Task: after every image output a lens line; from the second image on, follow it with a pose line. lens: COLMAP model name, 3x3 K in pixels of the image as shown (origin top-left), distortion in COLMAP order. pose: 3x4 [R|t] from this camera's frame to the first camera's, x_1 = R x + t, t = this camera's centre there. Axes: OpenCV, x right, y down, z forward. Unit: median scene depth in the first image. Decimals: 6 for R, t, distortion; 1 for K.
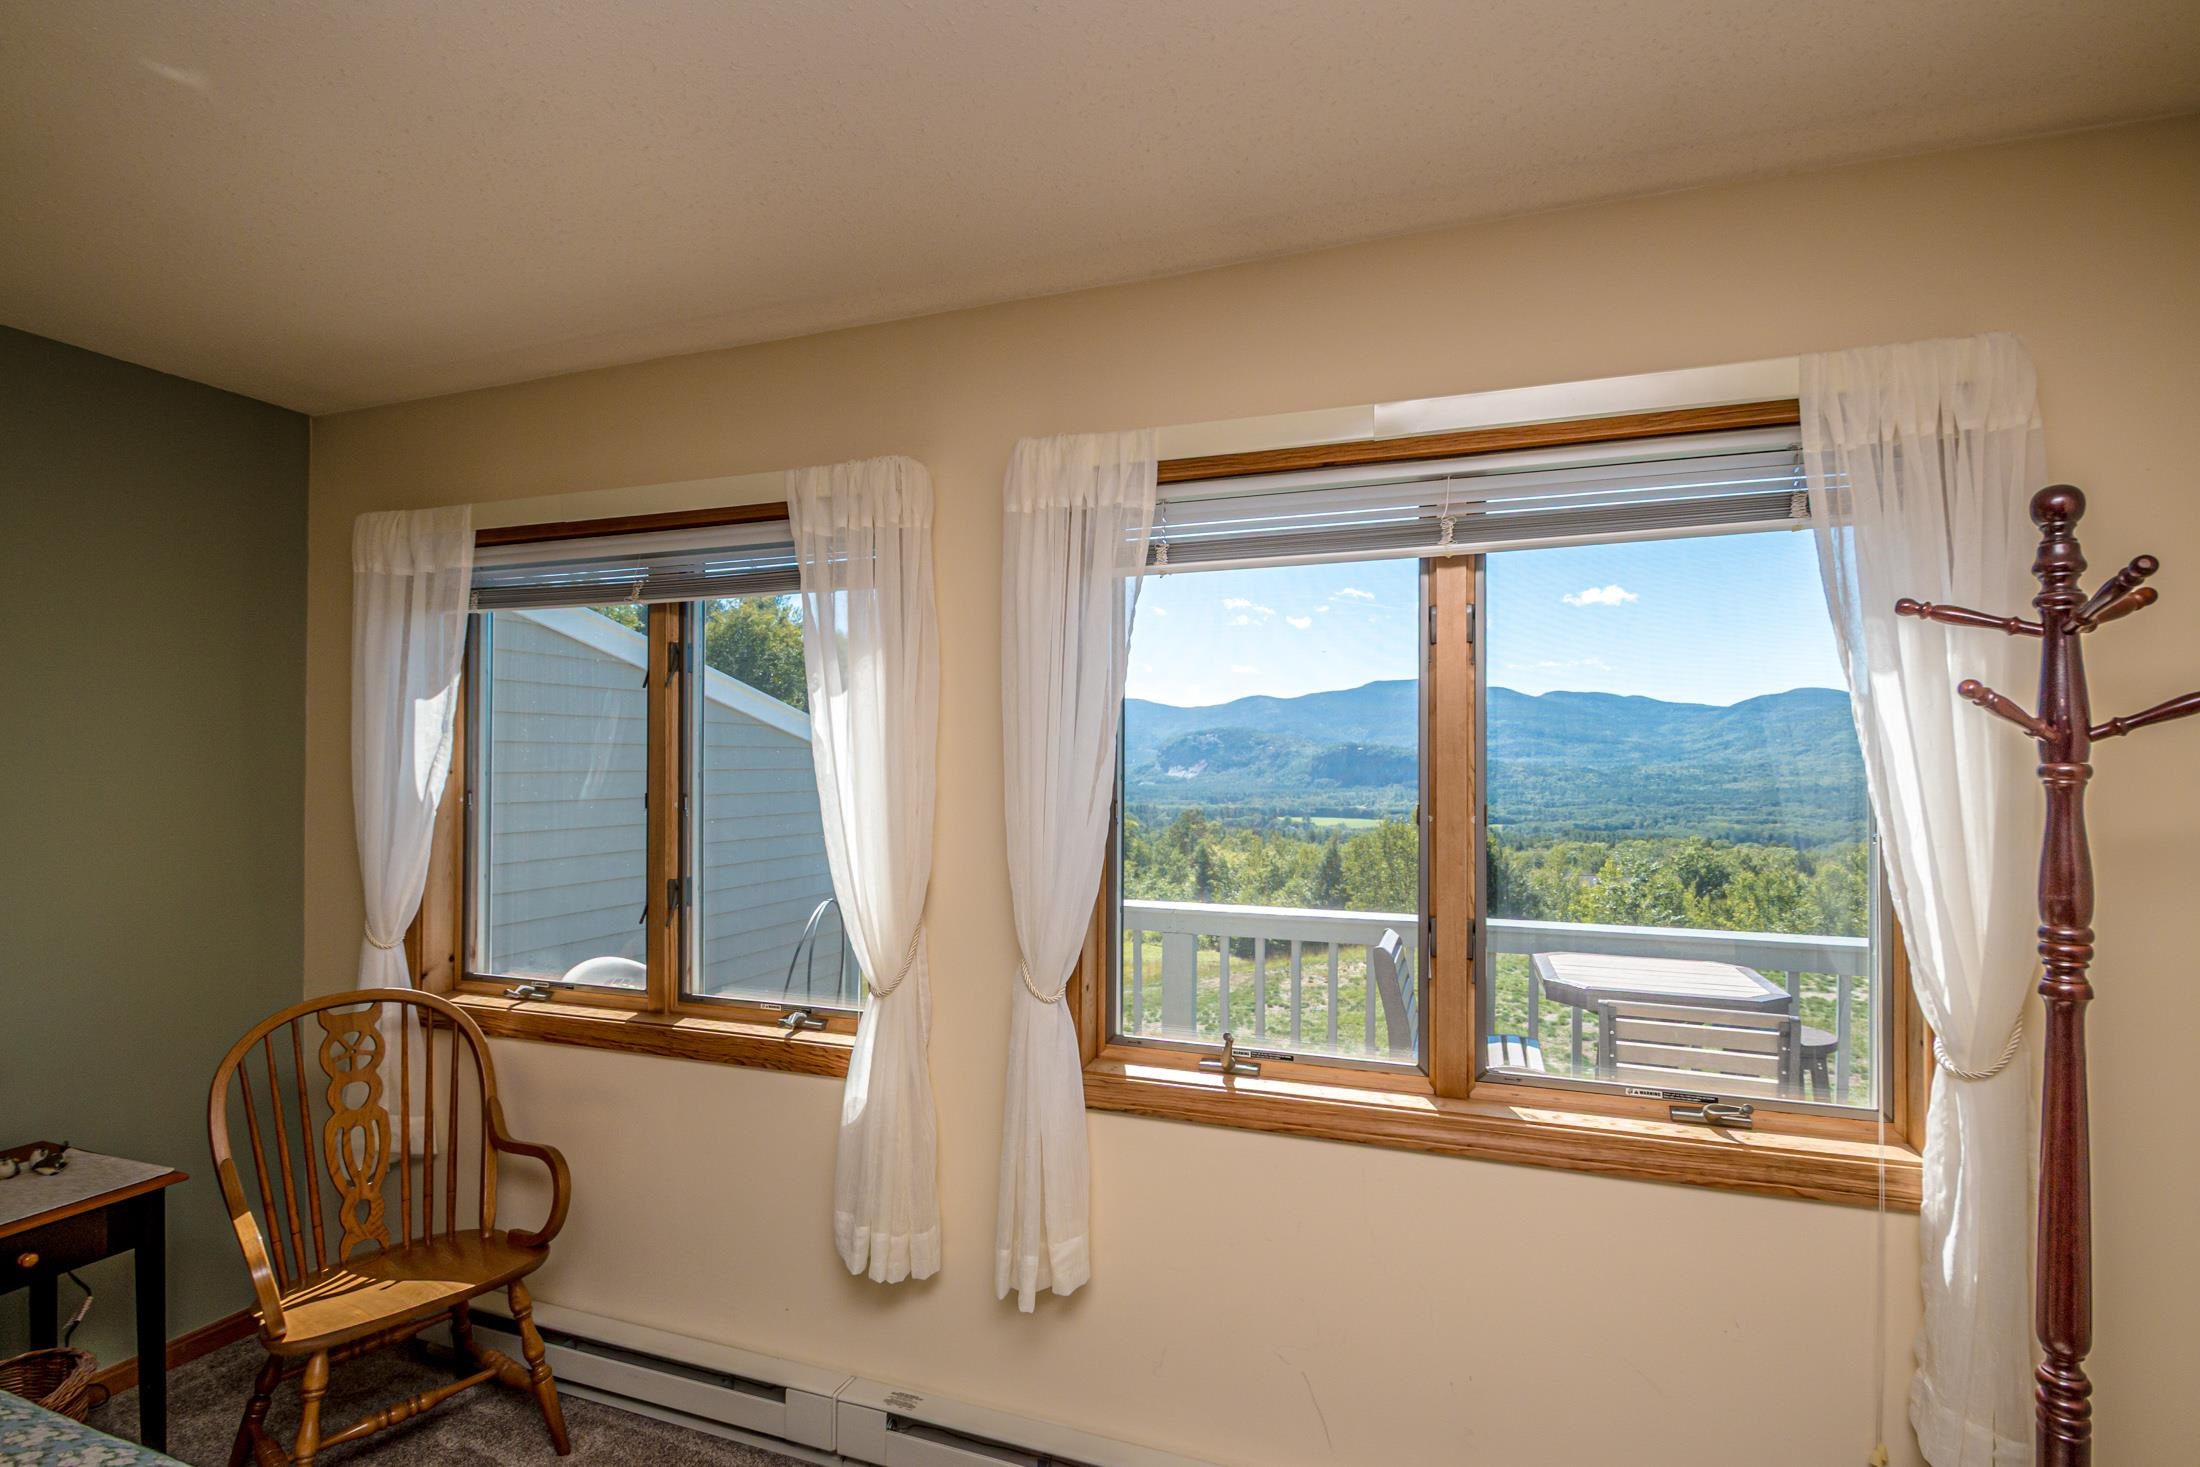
lens RADIAL K [[1018.1, 0, 1133.2], [0, 1018.1, 758.0], [0, 0, 1]] dist [-0.001032, -0.000886]
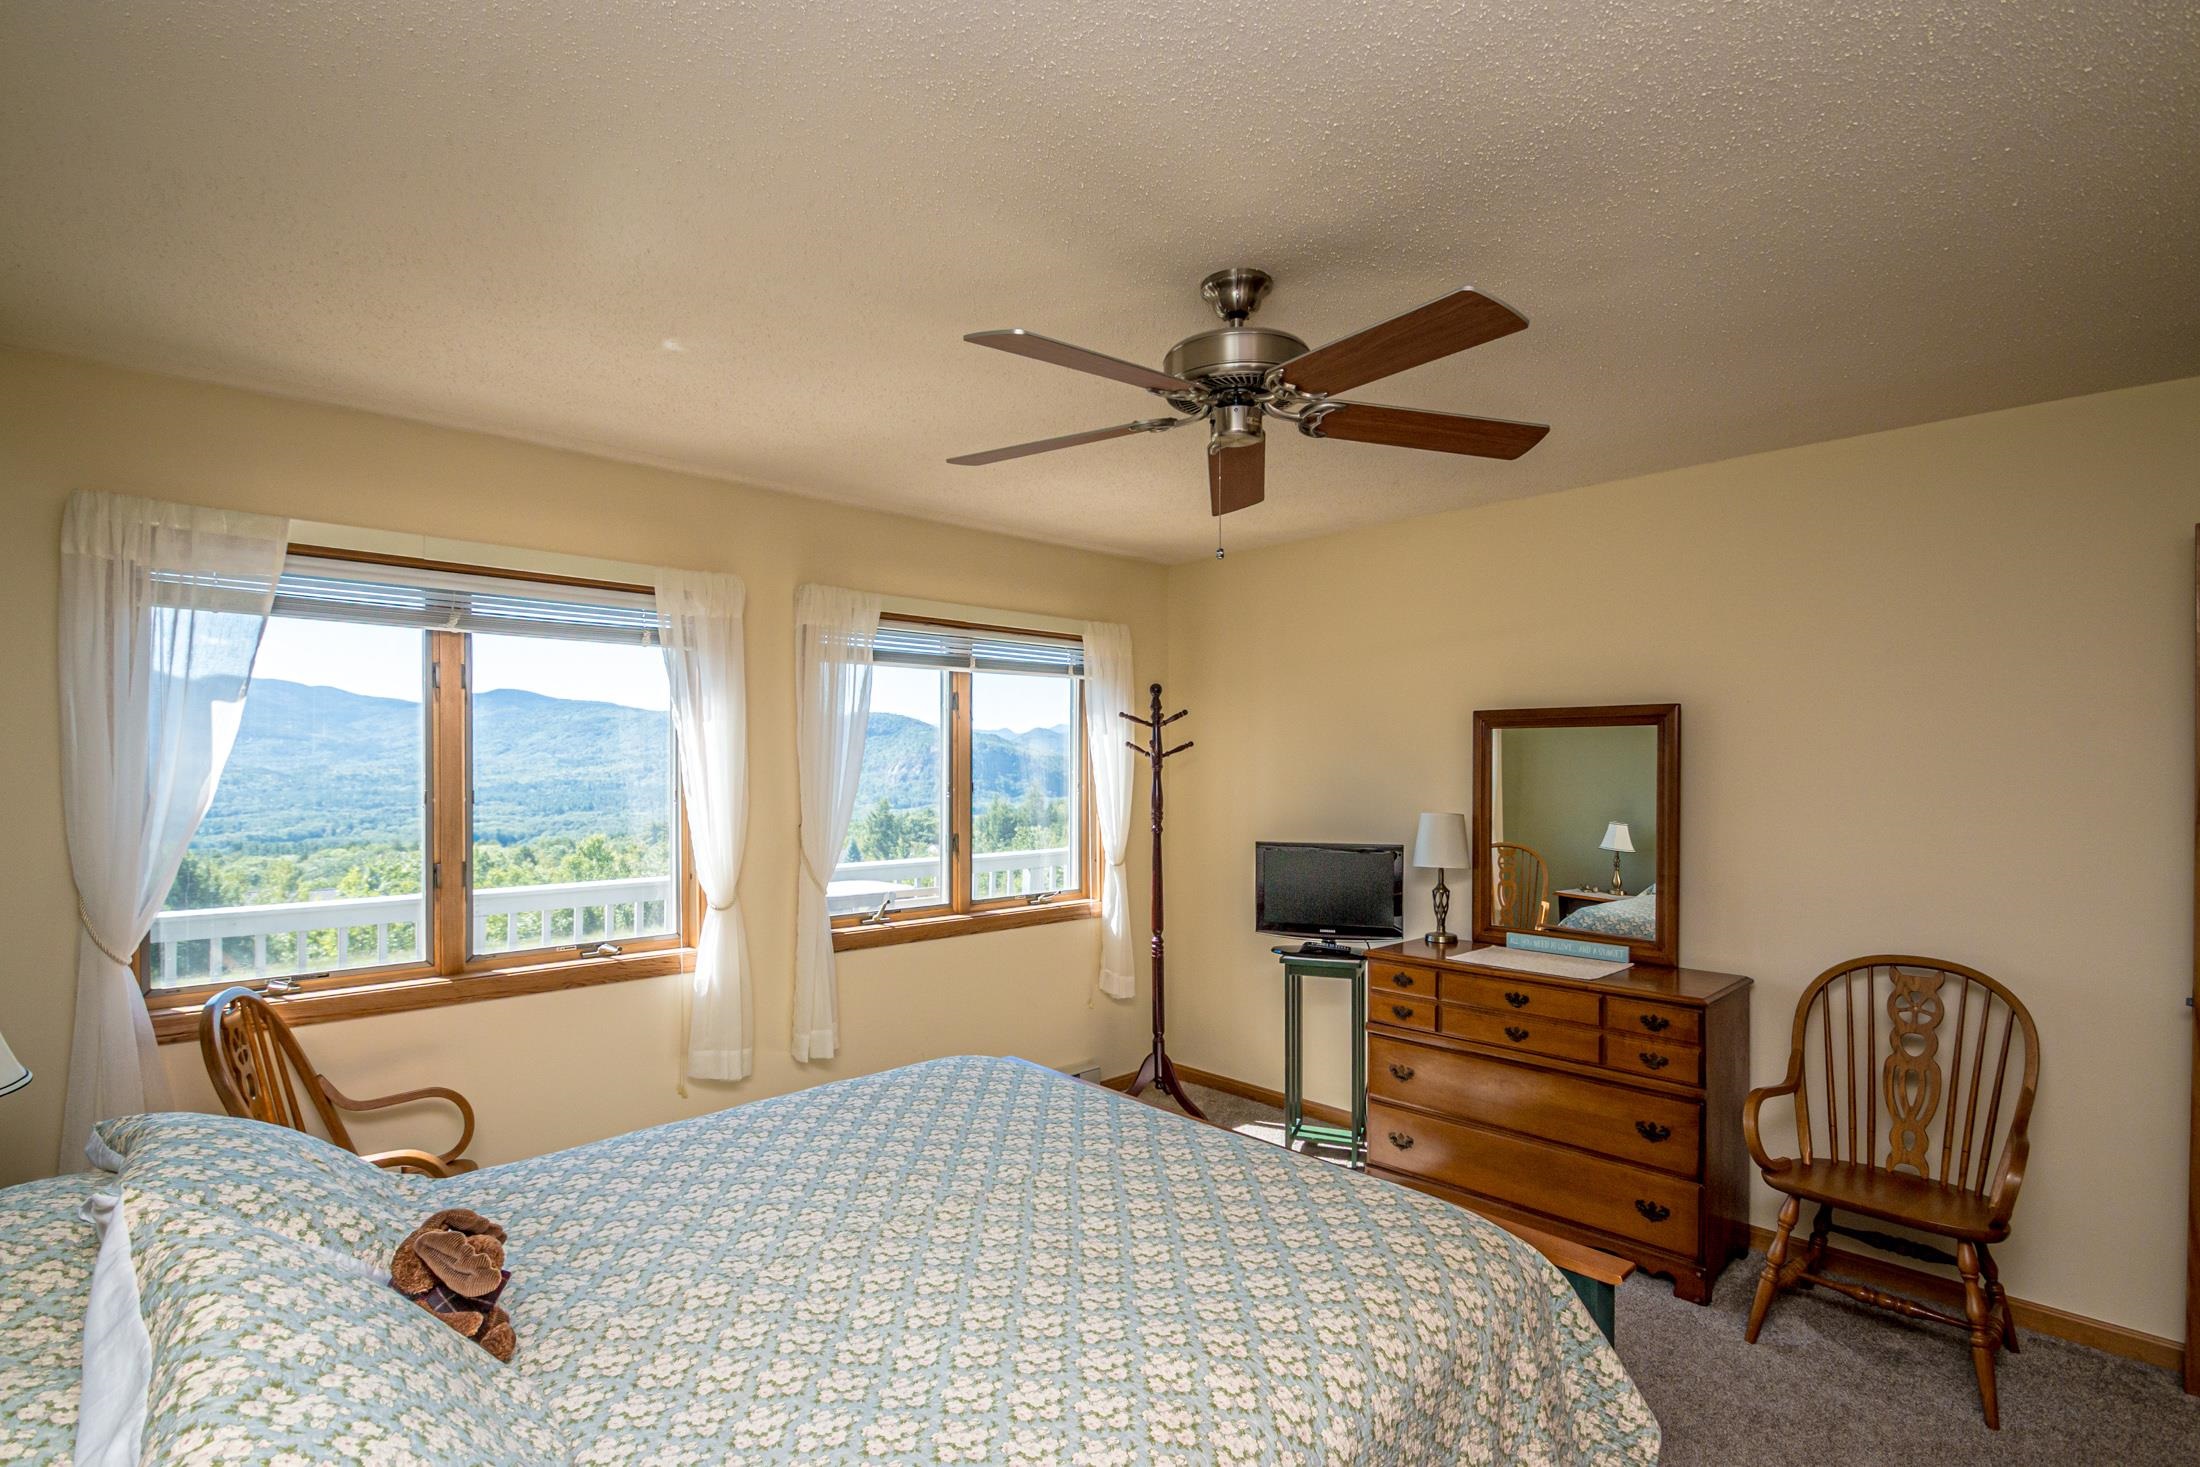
lens RADIAL K [[1060.1, 0, 1065.3], [0, 1060.1, 774.6], [0, 0, 1]] dist [0.001367, 0.000027]
pose [[0.474141, -0.011915, 0.880368, -1.532530], [-0.002734, 0.999884, 0.015004, -0.007329], [-0.880445, -0.009521, 0.474053, -0.280018]]
